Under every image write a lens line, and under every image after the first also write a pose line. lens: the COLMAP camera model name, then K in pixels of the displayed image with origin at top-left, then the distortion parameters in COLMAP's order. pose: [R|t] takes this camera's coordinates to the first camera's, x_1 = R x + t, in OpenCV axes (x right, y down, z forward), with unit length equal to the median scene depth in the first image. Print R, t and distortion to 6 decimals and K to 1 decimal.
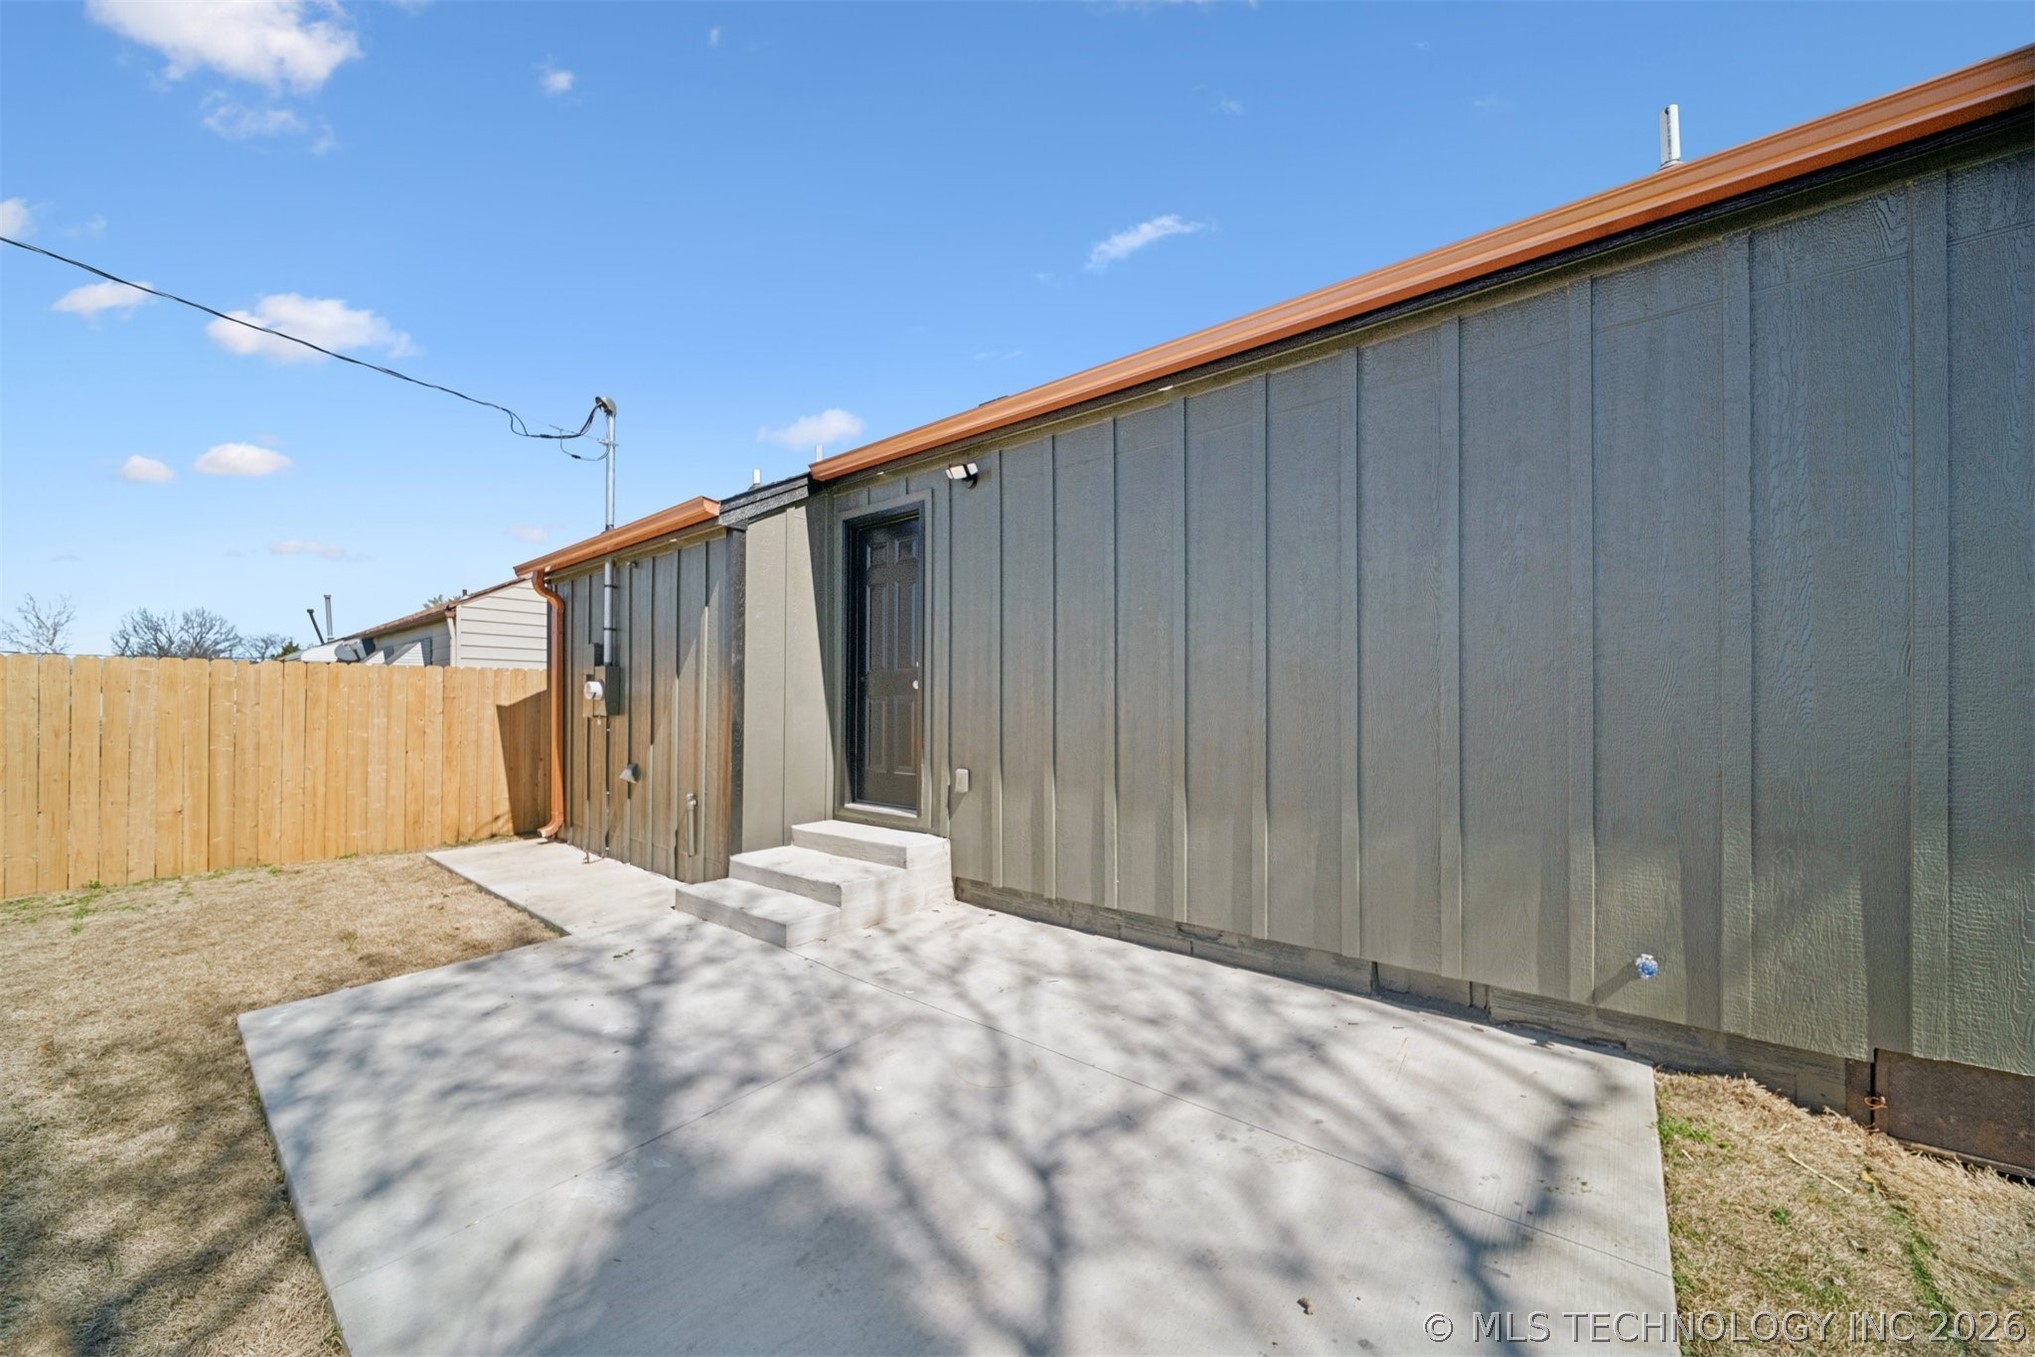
lens RADIAL K [[730.7, 0, 1021.1], [0, 730.7, 697.5], [0, 0, 1]] dist [0.001487, -0.000396]
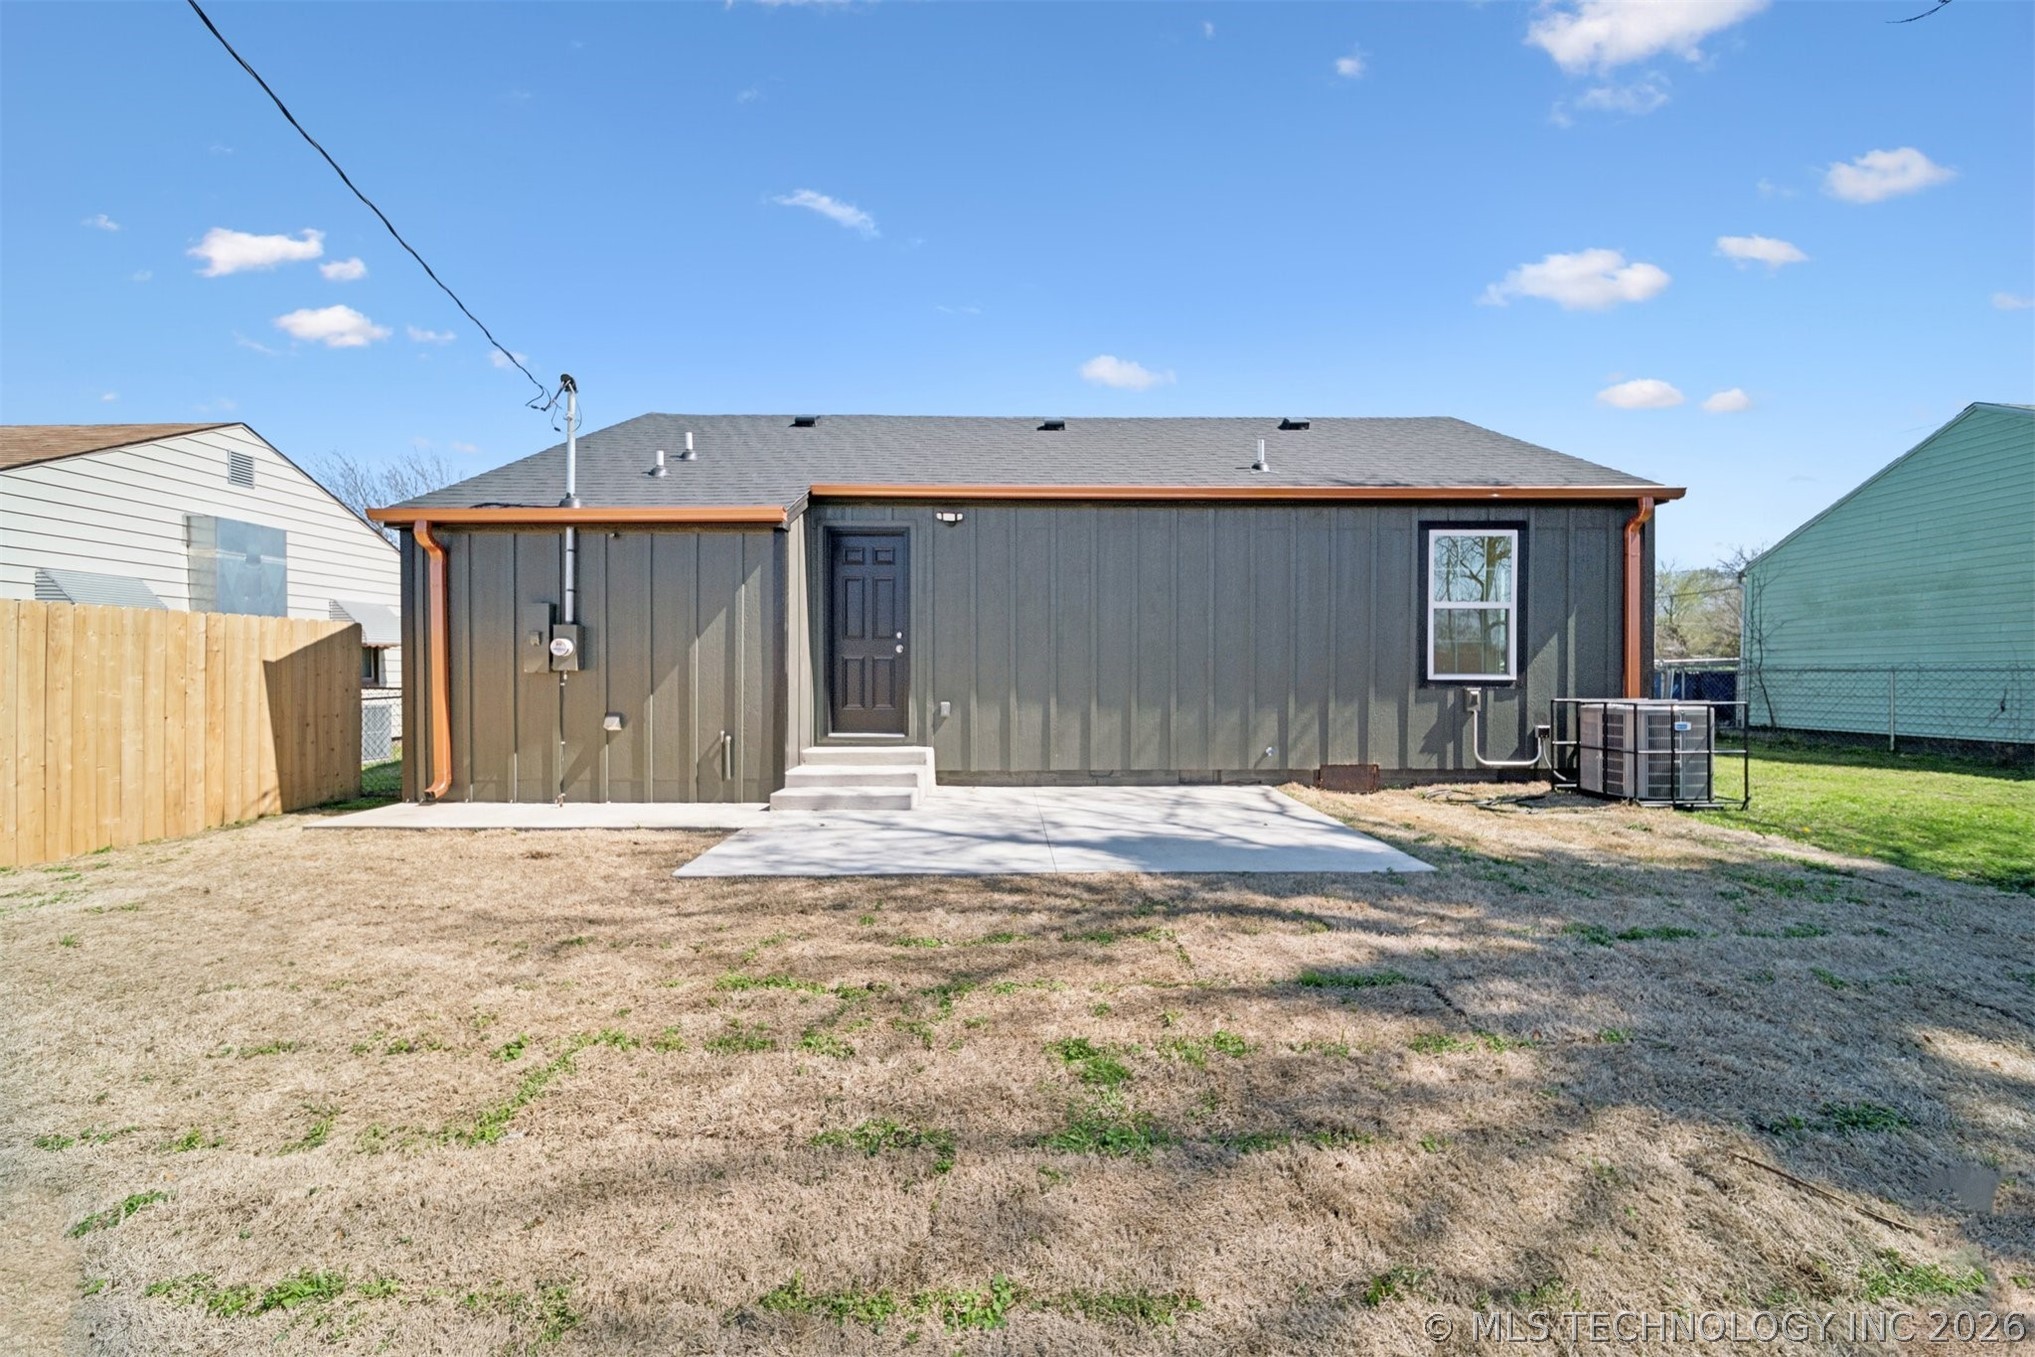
lens RADIAL K [[730.7, 0, 1012.7], [0, 730.7, 668.7], [0, 0, 1]] dist [0.001487, -0.000396]
pose [[0.773859, 0.003071, 0.633350, -0.674391], [-0.006322, 0.999976, 0.002876, 0.013213], [-0.633326, -0.006230, 0.773860, -0.228823]]
